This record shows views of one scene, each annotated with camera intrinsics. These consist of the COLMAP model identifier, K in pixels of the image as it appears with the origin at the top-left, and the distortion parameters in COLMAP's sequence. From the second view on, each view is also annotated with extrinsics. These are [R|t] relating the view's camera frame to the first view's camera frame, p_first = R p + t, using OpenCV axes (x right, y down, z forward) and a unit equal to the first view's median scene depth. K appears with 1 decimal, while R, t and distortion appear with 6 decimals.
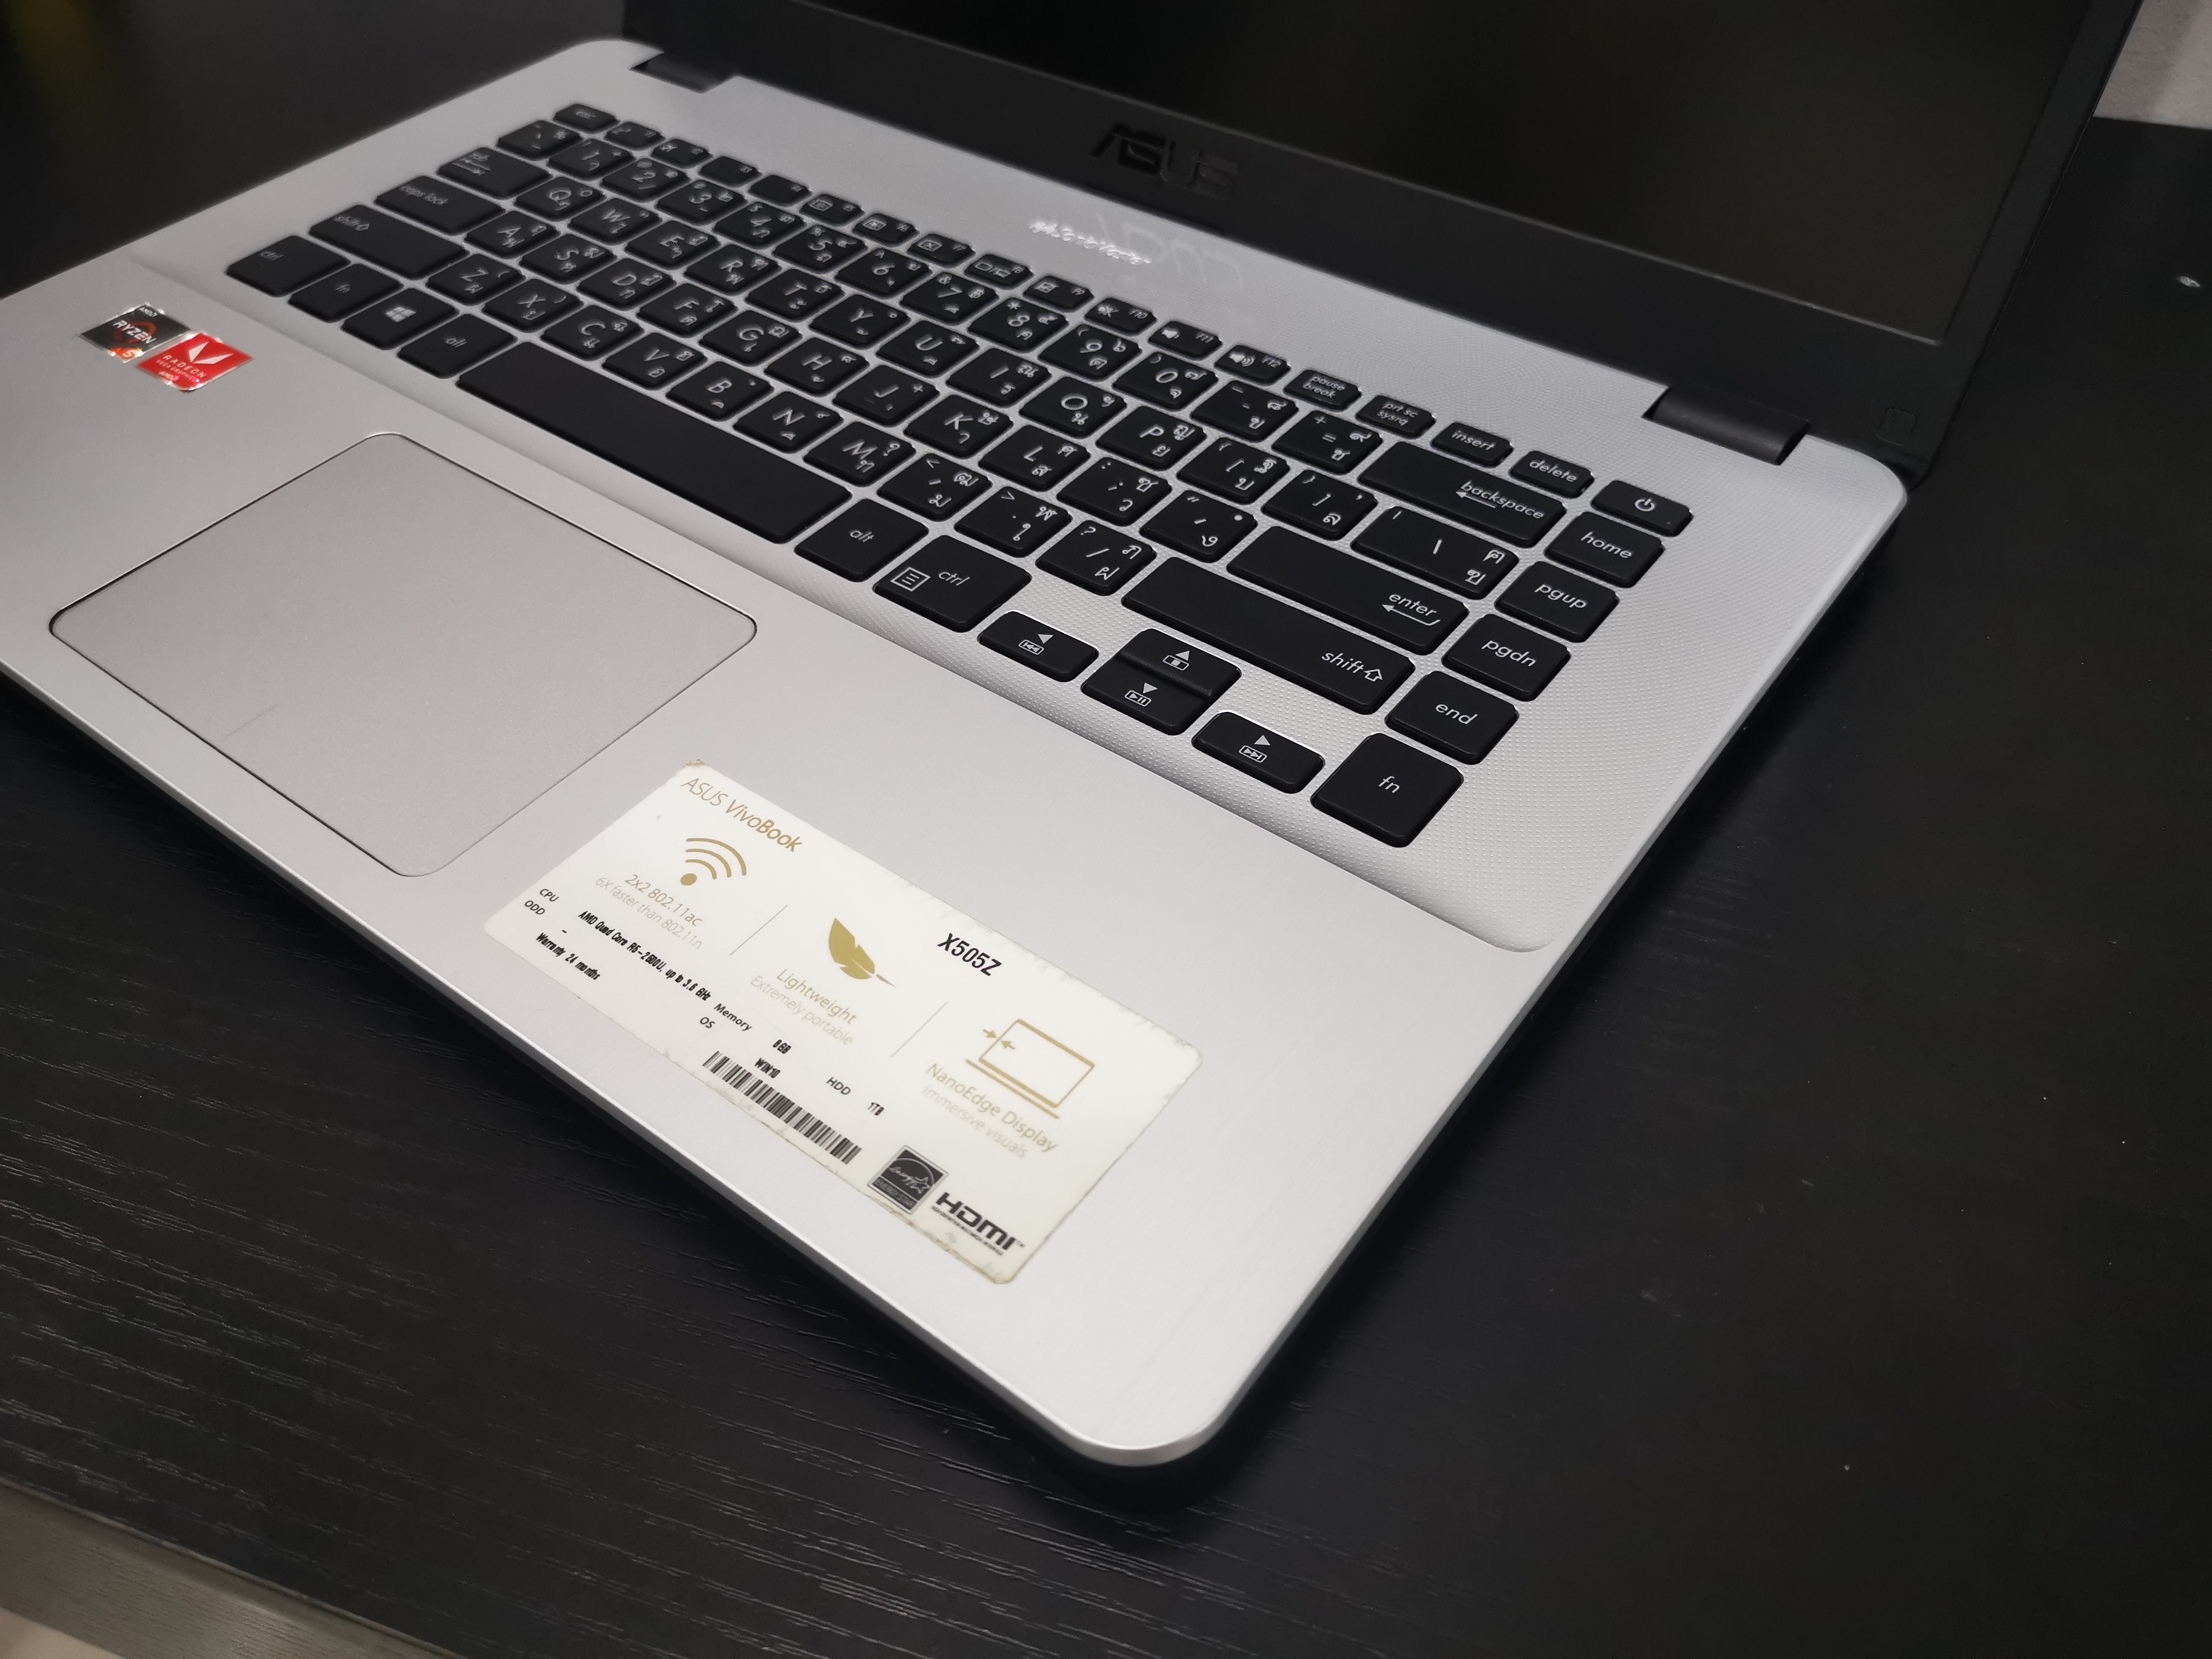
lens RADIAL K [[1758.2, 0, 1106.0], [0, 1758.2, 829.5], [0, 0, 1]] dist [0.019704, -0.047895]
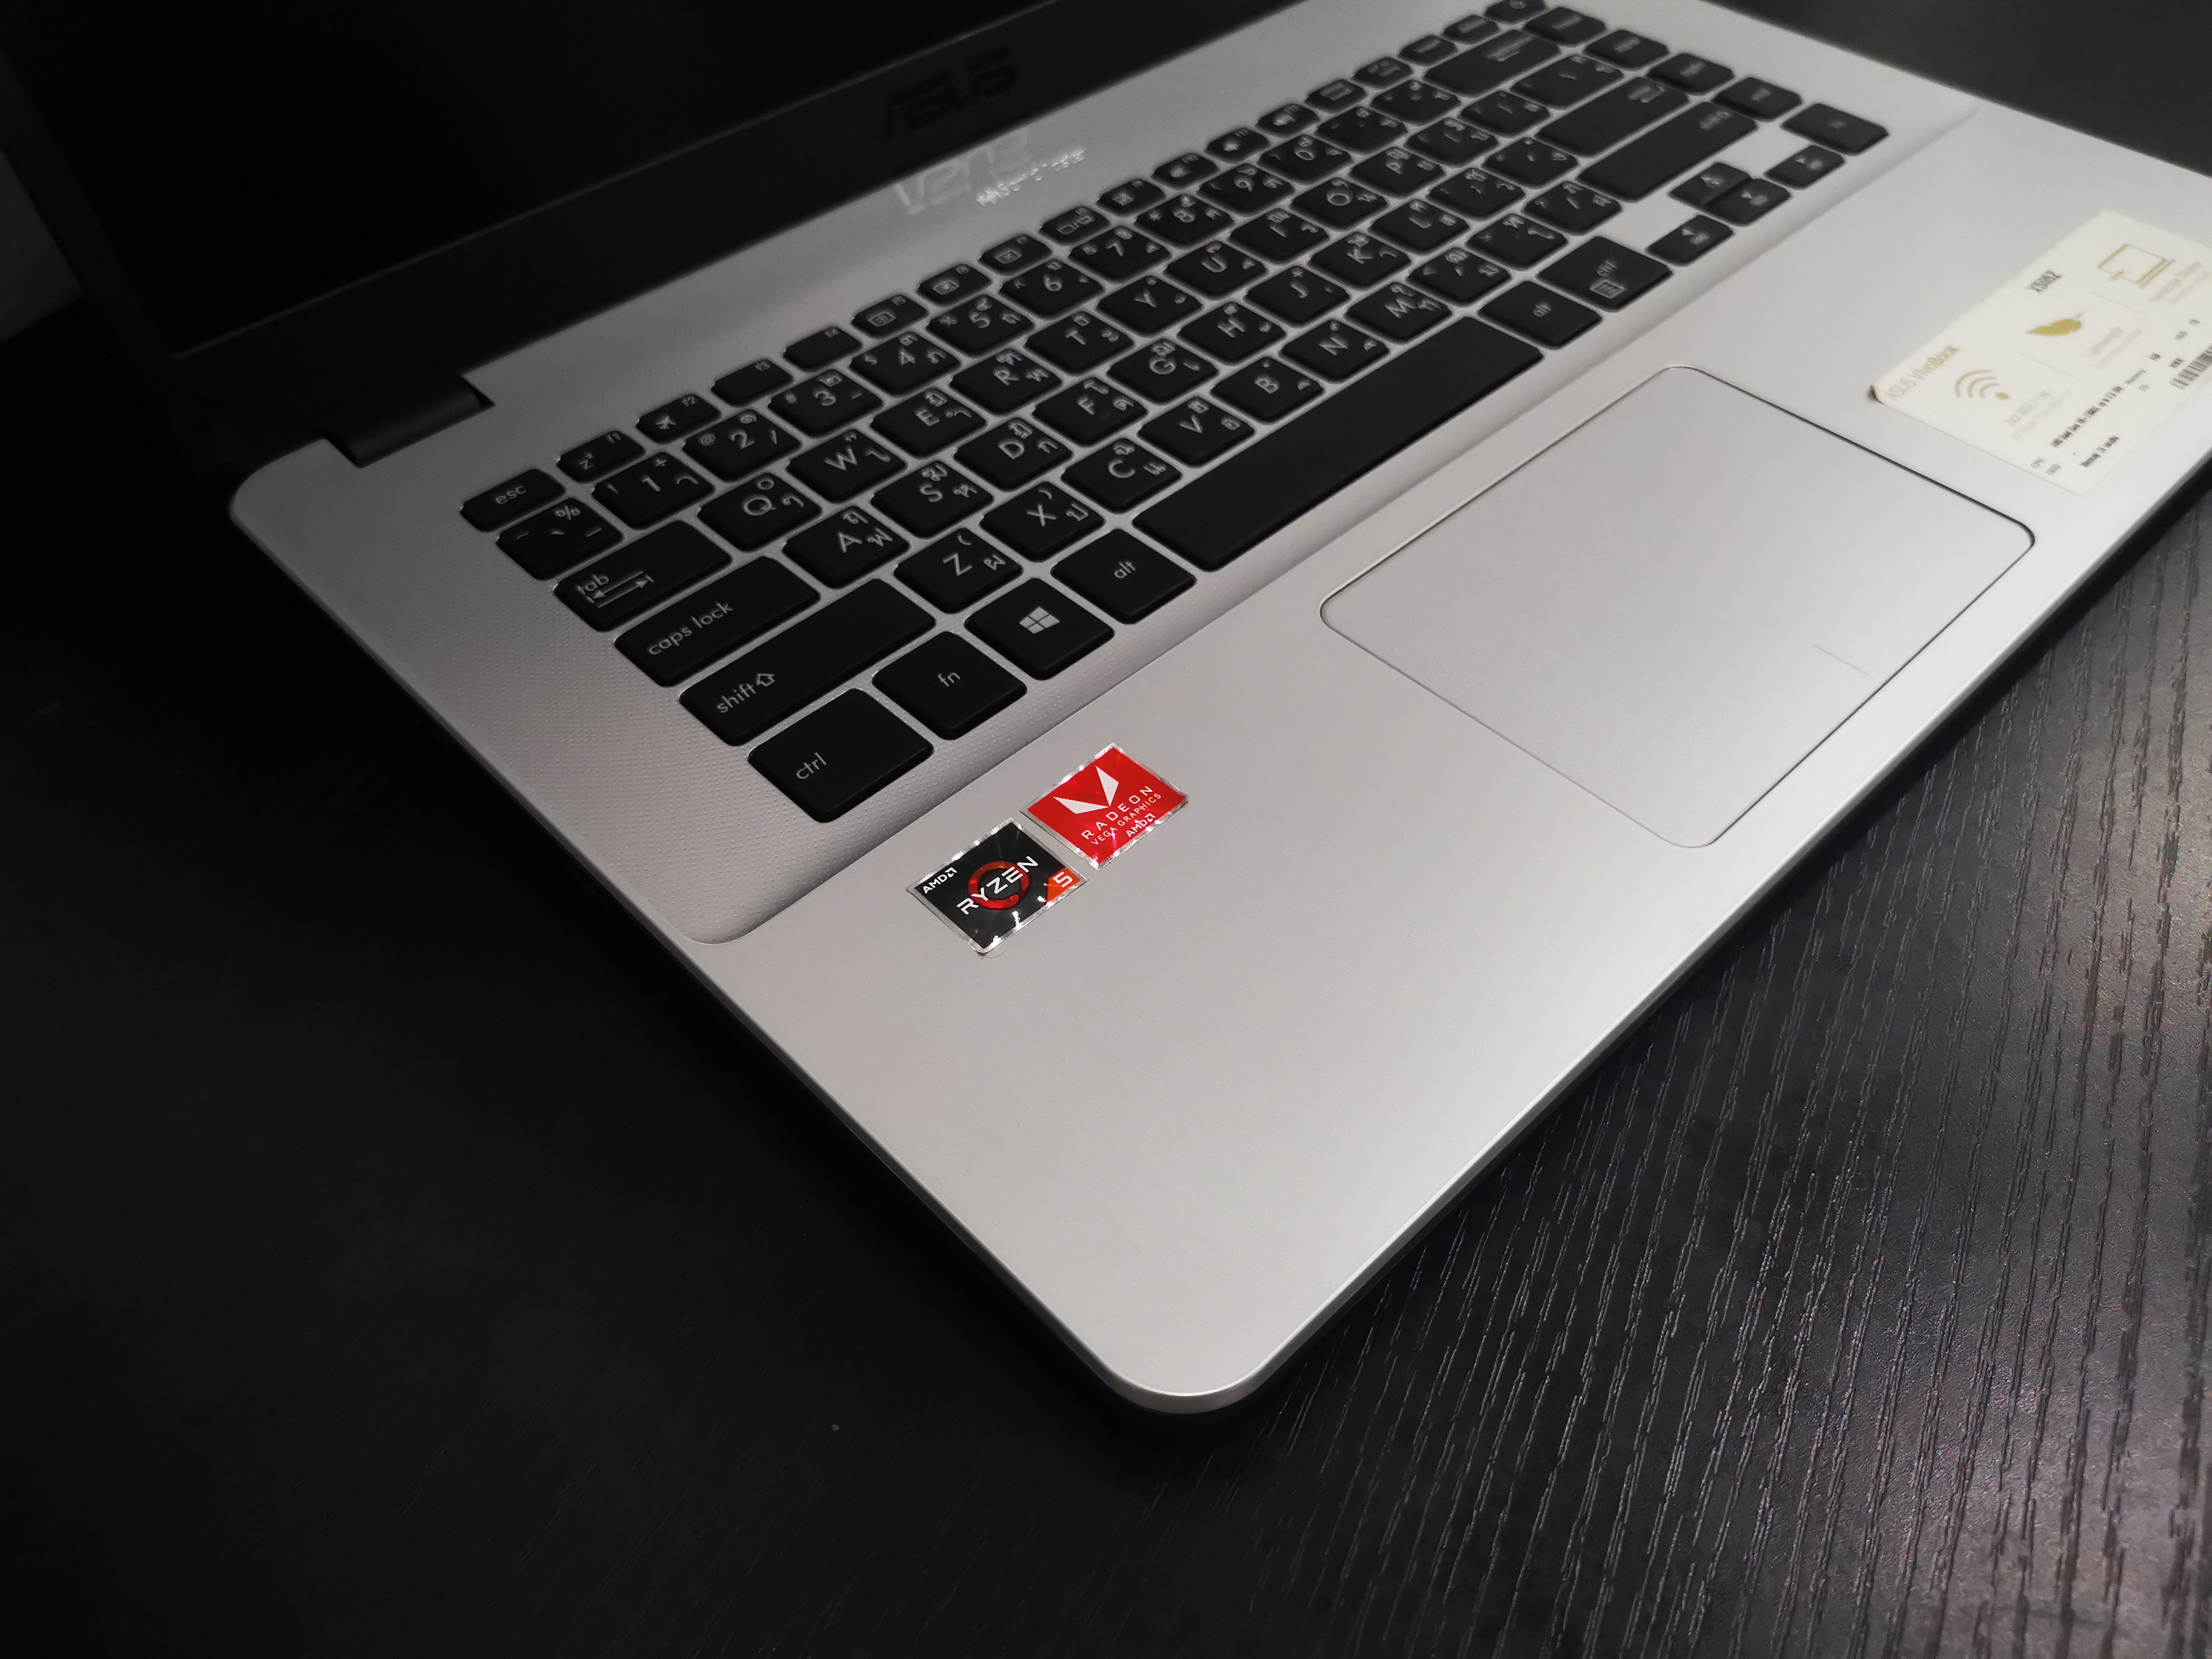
lens RADIAL K [[1758.2, 0, 1106.0], [0, 1758.2, 829.5], [0, 0, 1]] dist [0.019704, -0.047895]
pose [[0.157185, -0.718330, 0.677713, -1.224408], [0.710634, 0.558806, 0.427475, -0.685783], [-0.685778, 0.414413, 0.598306, 0.707821]]
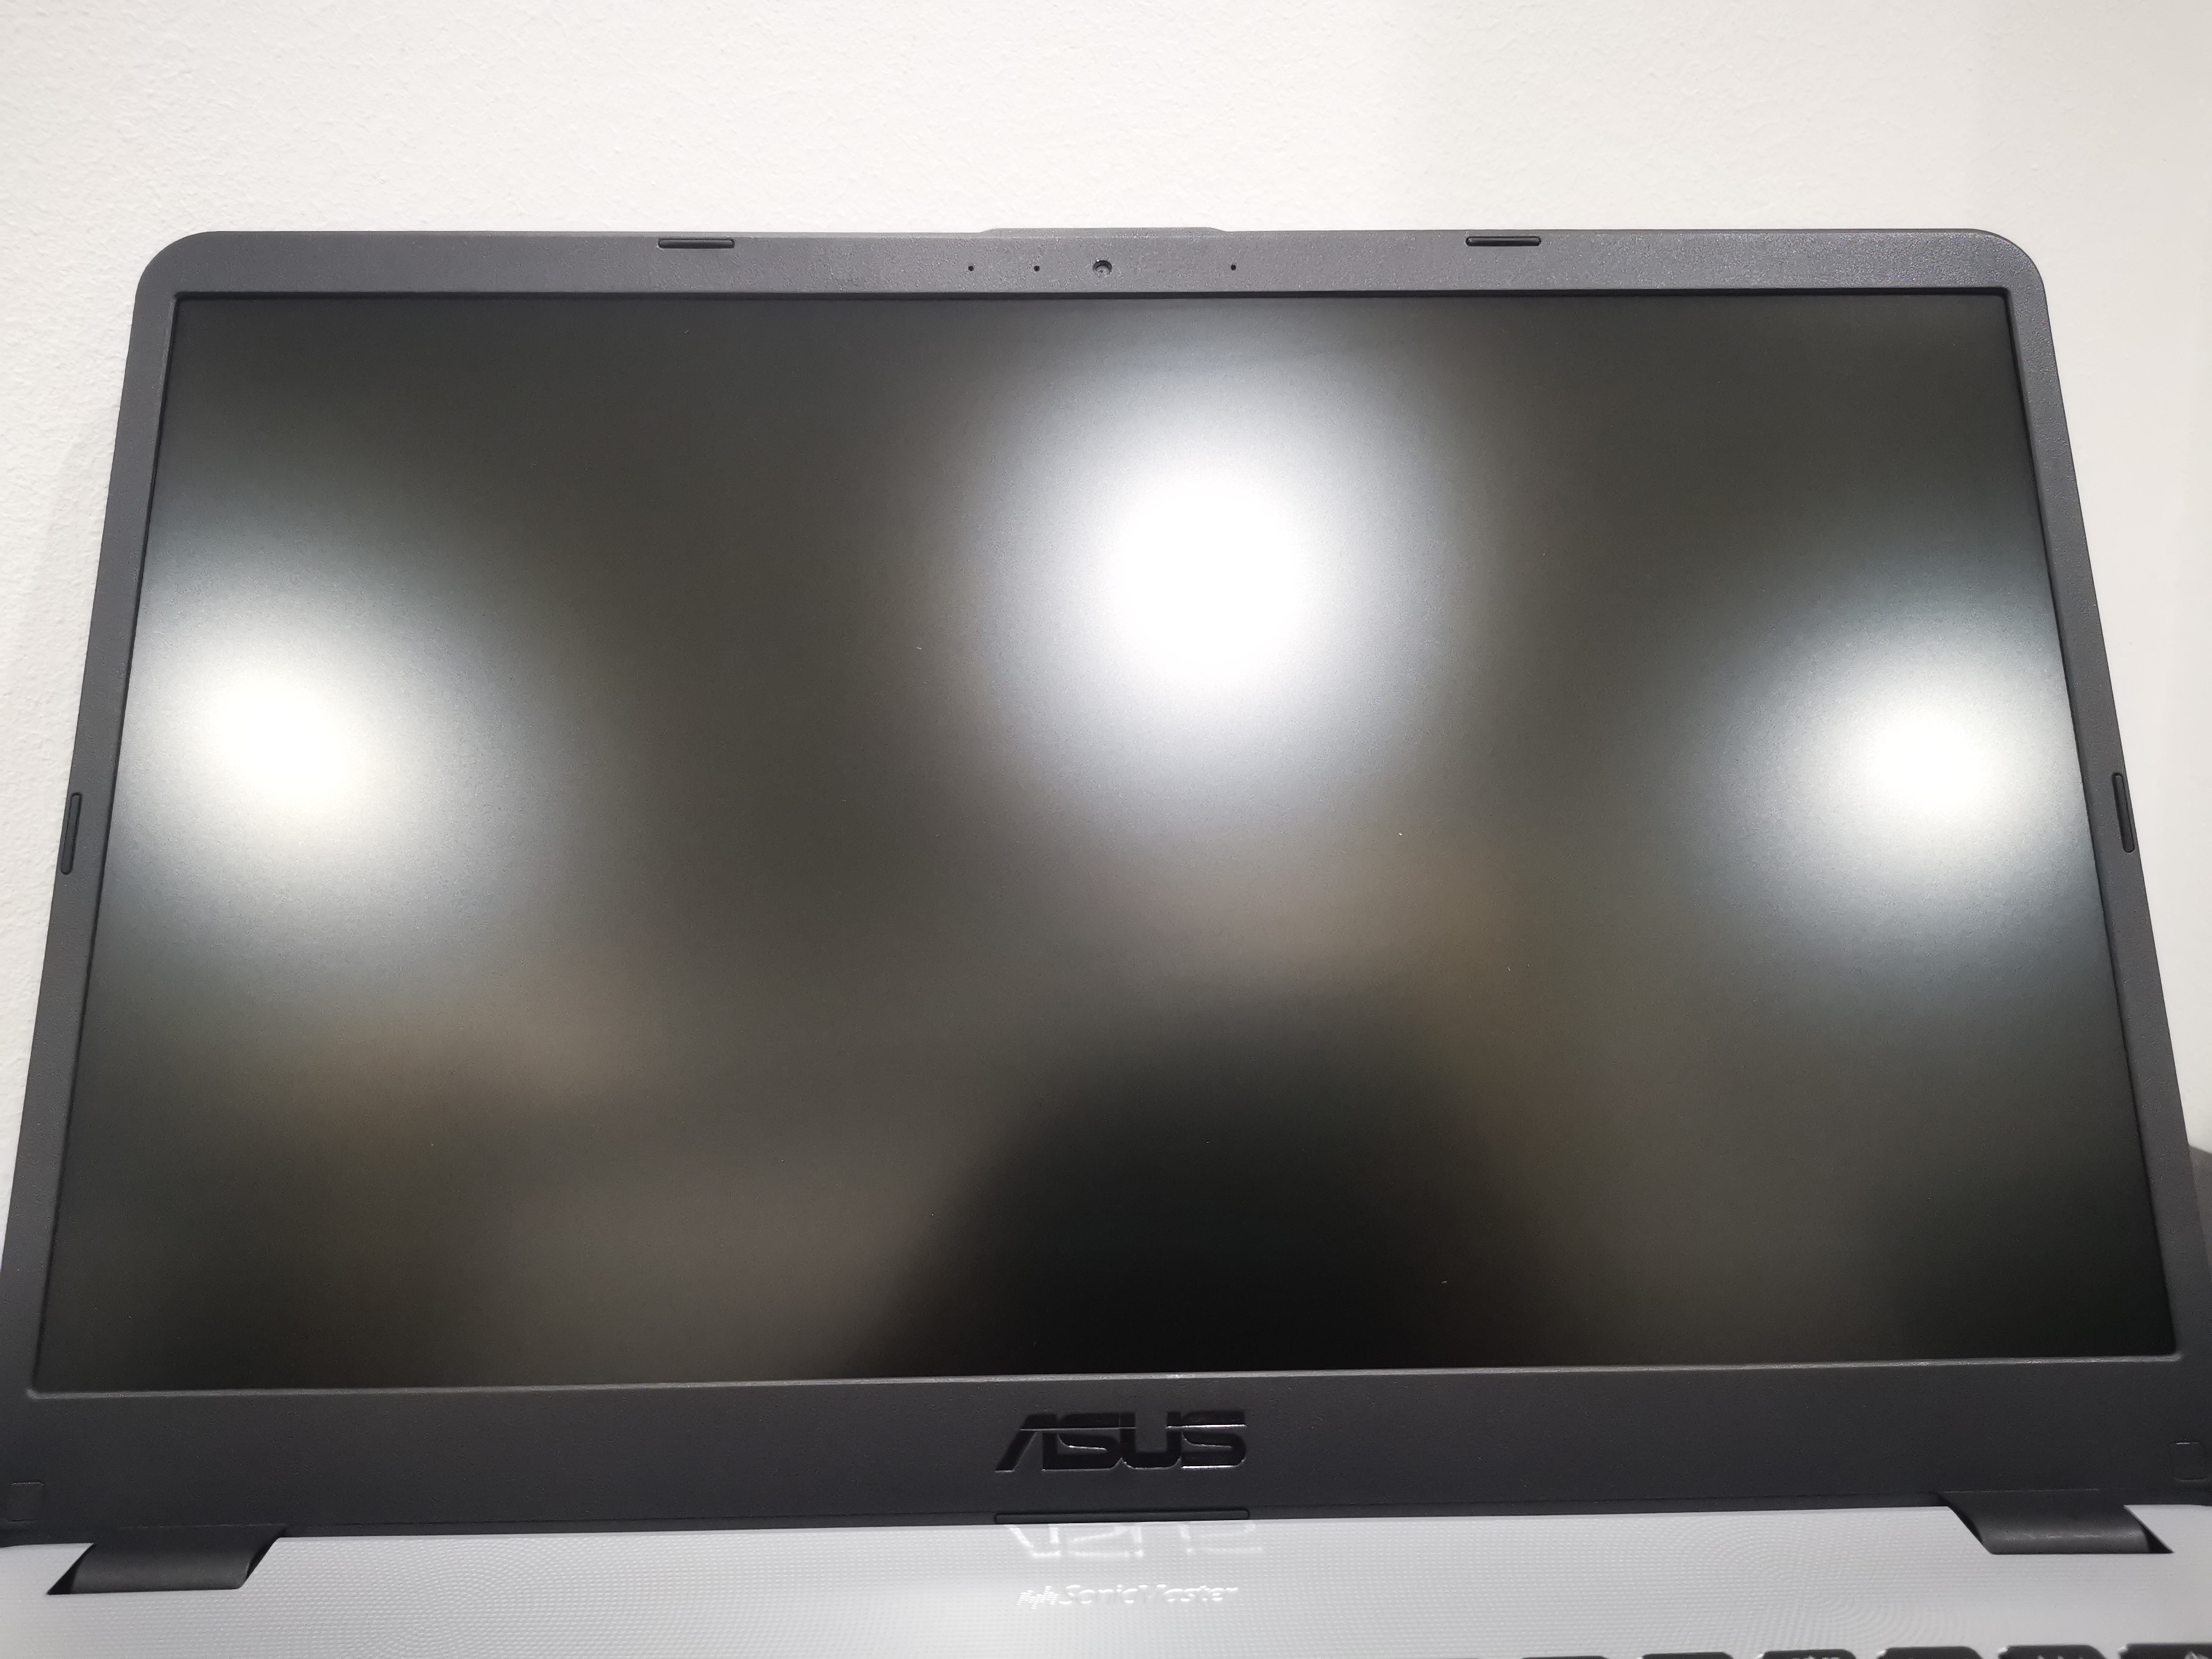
lens RADIAL K [[1732.5, 0, 1106.0], [0, 1732.5, 829.5], [0, 0, 1]] dist [-0.000201, 0.001964]
pose [[0.782296, -0.088726, 0.616556, -0.505386], [0.438435, 0.781533, -0.443826, -0.362319], [-0.442480, 0.617522, 0.650291, 0.548578]]
